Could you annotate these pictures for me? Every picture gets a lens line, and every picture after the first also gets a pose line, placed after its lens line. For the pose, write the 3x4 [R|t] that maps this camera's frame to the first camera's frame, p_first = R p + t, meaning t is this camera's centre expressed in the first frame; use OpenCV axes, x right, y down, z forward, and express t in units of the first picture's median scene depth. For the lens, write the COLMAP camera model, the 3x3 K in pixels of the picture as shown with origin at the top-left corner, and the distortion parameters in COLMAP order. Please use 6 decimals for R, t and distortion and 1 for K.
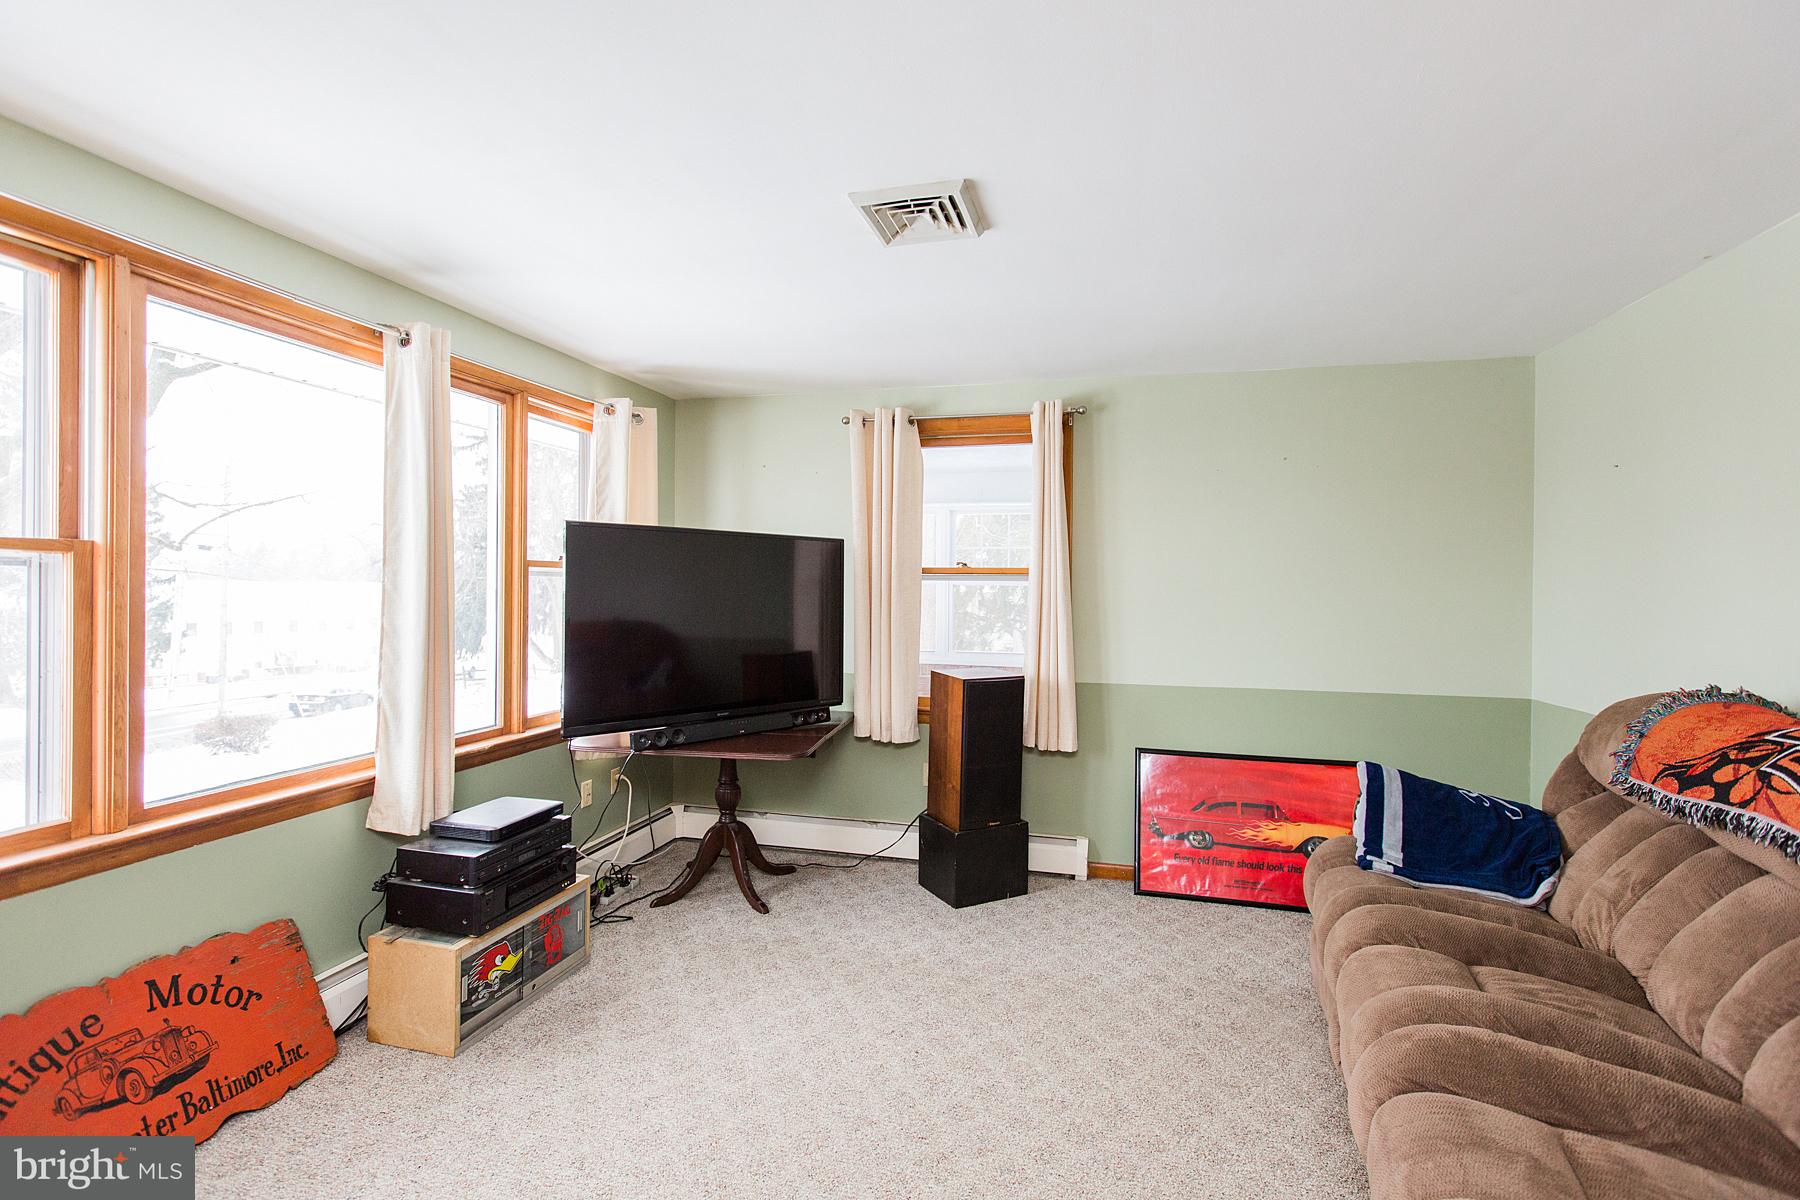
lens RADIAL K [[827.6, 0, 900.0], [0, 827.6, 600.0], [0, 0, 1]] dist [0.001064, -0.000005]
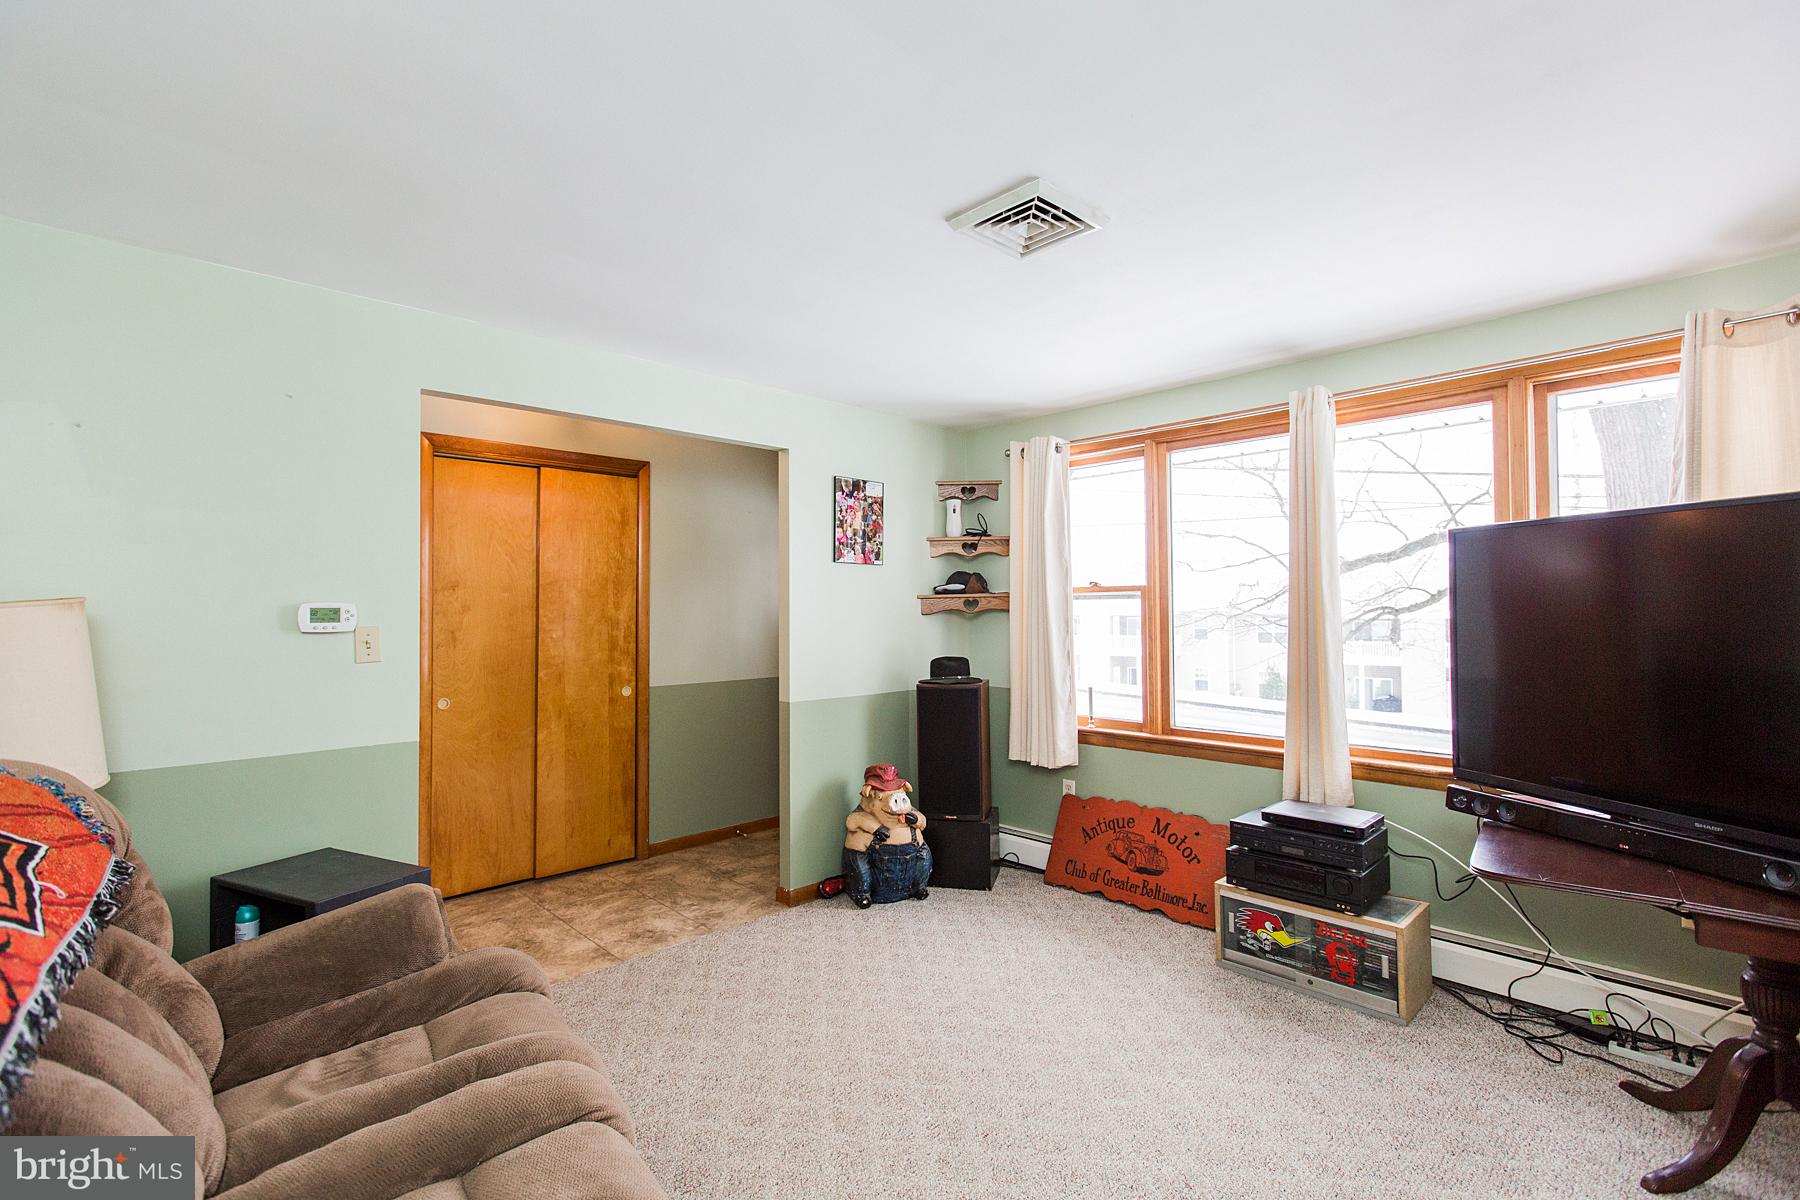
lens RADIAL K [[827.6, 0, 900.0], [0, 827.6, 600.0], [0, 0, 1]] dist [0.001064, -0.000005]
pose [[-0.531266, -0.014650, -0.847079, 0.884383], [-0.010882, 0.999886, -0.010468, -0.007007], [0.847135, 0.003656, -0.531365, 1.327102]]
